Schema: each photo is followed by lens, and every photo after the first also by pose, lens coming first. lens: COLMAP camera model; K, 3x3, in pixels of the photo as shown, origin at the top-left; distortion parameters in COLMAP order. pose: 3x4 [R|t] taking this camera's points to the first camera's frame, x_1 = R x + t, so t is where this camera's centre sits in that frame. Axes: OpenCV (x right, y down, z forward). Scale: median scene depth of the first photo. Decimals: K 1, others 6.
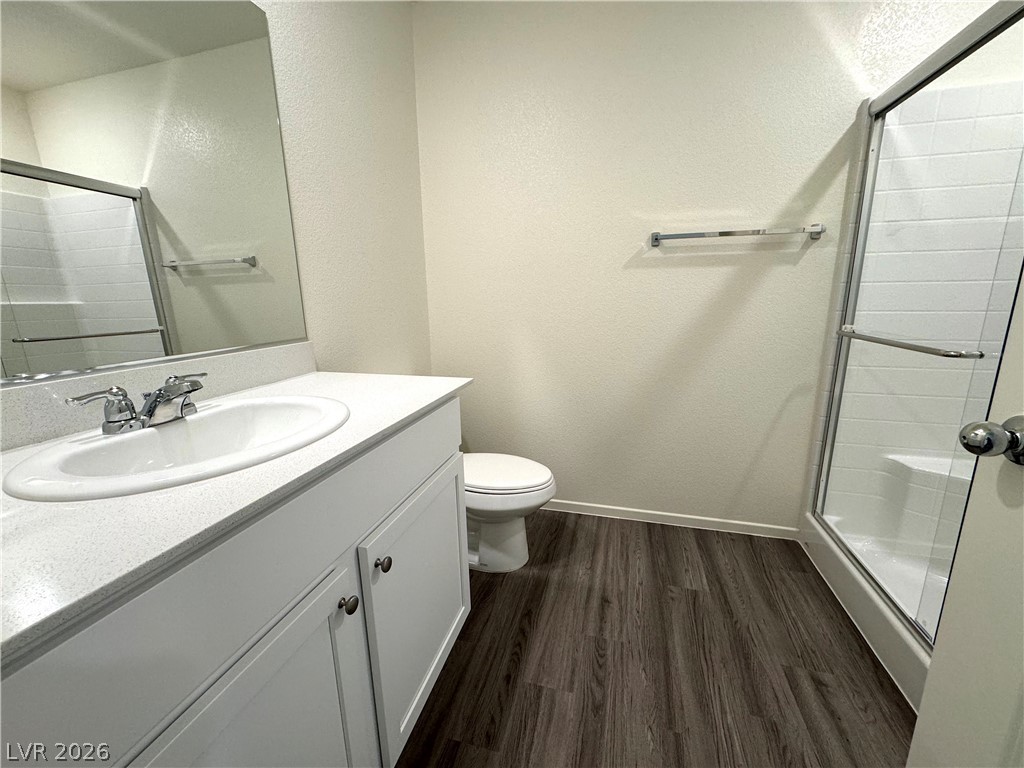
lens RADIAL K [[407.9, 0, 518.1], [0, 407.9, 383.7], [0, 0, 1]] dist [-0.003677, 0.000809]
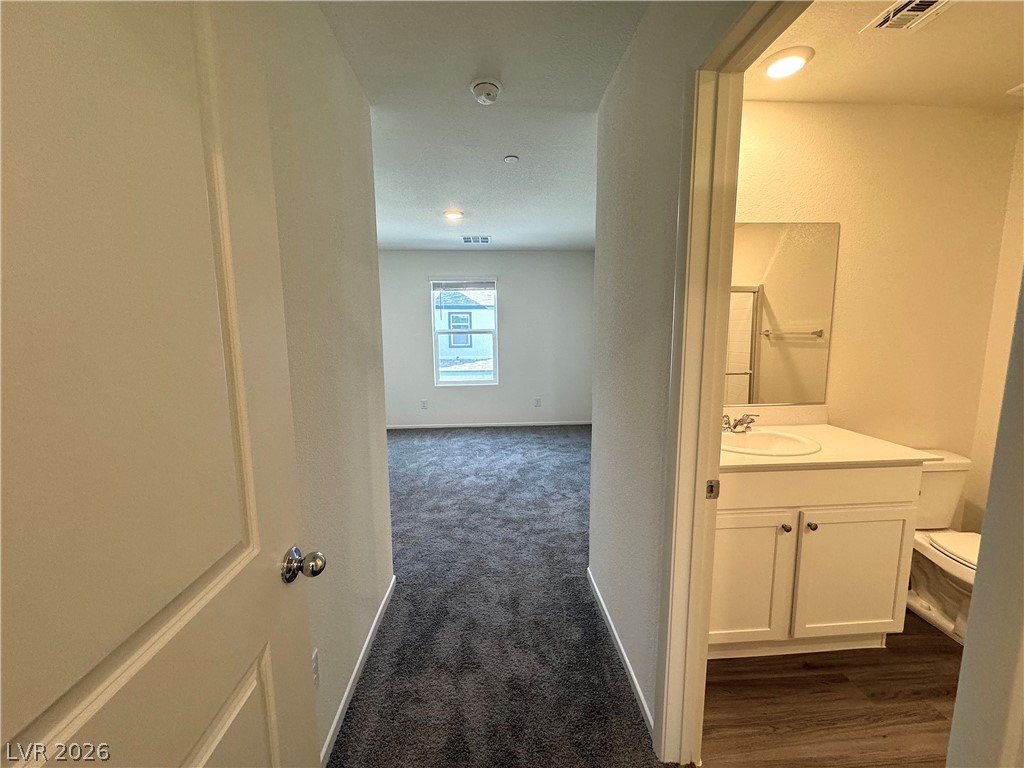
lens RADIAL K [[407.9, 0, 518.2], [0, 407.9, 385.5], [0, 0, 1]] dist [-0.003677, 0.000809]
pose [[0.324829, 0.130920, -0.936667, 0.313797], [-0.196827, 0.978046, 0.068445, -0.027917], [0.925065, 0.162128, 0.343467, -0.363984]]
